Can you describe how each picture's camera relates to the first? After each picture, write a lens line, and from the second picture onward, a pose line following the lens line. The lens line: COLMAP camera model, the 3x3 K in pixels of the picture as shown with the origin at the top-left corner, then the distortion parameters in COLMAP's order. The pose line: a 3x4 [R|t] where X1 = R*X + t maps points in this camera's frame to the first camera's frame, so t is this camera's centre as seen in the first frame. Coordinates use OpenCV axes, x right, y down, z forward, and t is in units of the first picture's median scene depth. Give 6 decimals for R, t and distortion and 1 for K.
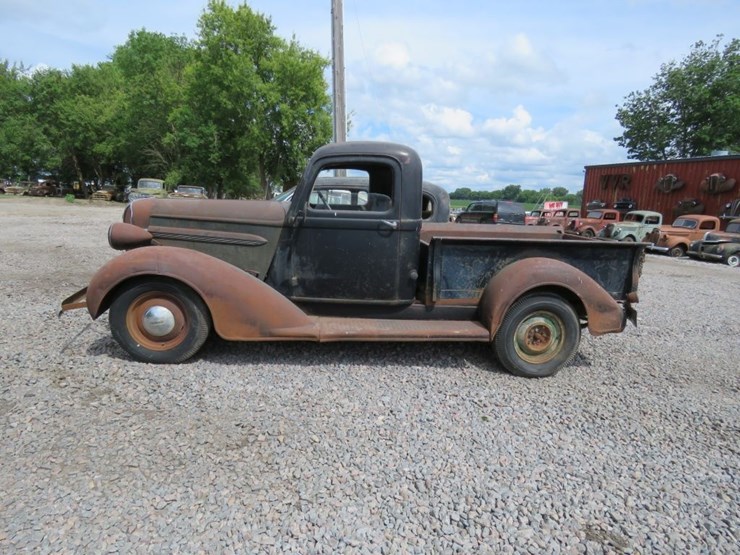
lens RADIAL K [[496.5, 0, 370.0], [0, 496.5, 277.5], [0, 0, 1]] dist [-0.089670, 0.113916]
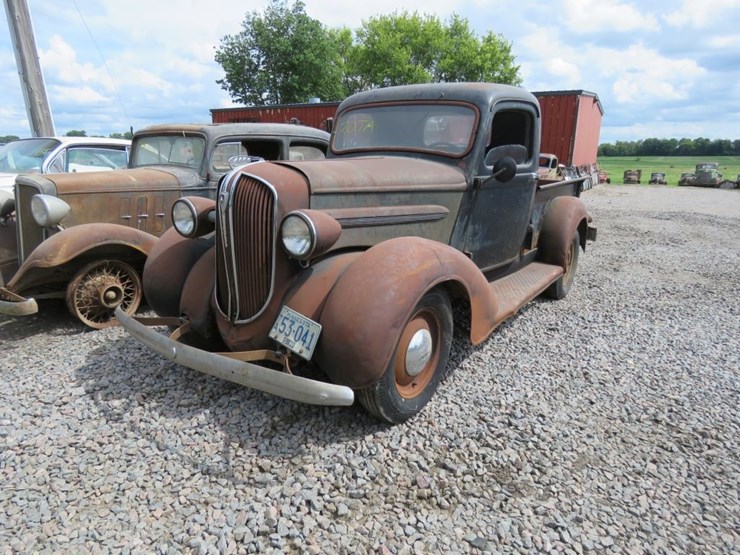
lens RADIAL K [[483.6, 0, 370.0], [0, 483.6, 277.5], [0, 0, 1]] dist [-0.005985, 0.002381]
pose [[0.678410, -0.227007, 0.698733, -0.087937], [0.147182, 0.973780, 0.173464, -0.012850], [-0.719790, -0.014839, 0.694033, 0.059272]]
